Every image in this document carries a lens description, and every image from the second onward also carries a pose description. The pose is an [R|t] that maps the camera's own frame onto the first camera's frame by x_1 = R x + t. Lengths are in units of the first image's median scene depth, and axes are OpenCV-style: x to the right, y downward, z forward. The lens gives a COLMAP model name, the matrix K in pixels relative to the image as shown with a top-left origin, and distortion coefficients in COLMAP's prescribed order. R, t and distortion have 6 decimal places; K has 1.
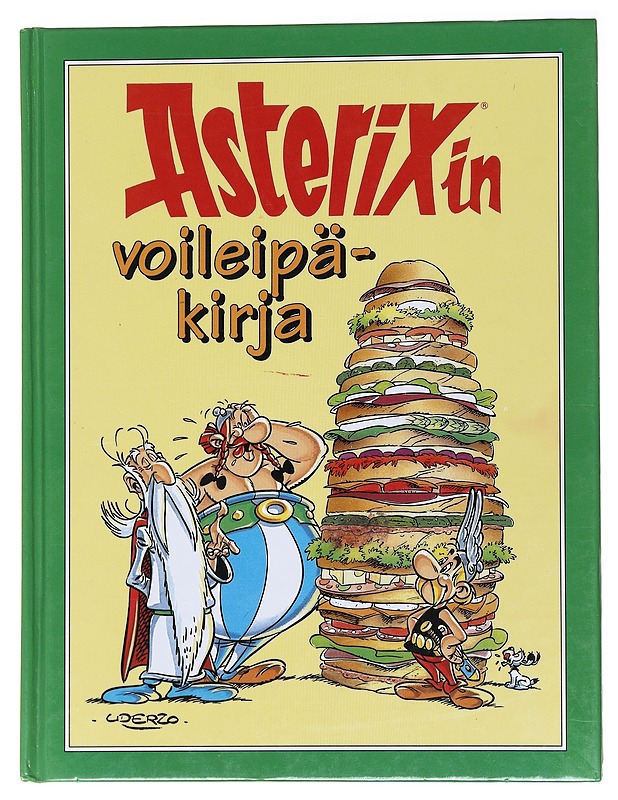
lens RADIAL K [[2543.0, 0, 306.1], [0, 2543.0, 394.2], [0, 0, 1]] dist [0.984558, 0.000000]
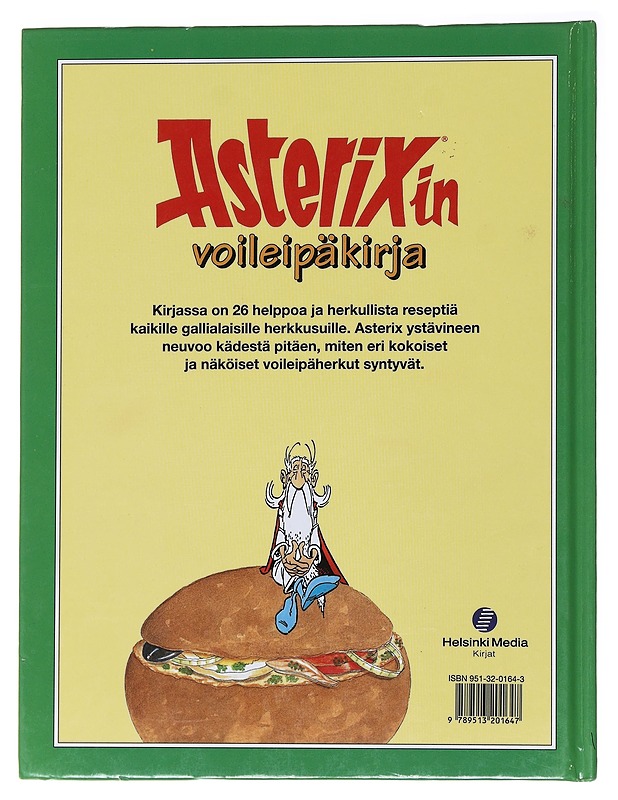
lens RADIAL K [[2543.0, 0, 313.2], [0, 2543.0, 405.7], [0, 0, 1]] dist [0.984558, 0.000000]
pose [[0.999968, 0.005904, 0.005438, -0.000531], [-0.005926, 0.999975, 0.003964, 0.012346], [-0.005414, -0.003996, 0.999977, -0.243016]]
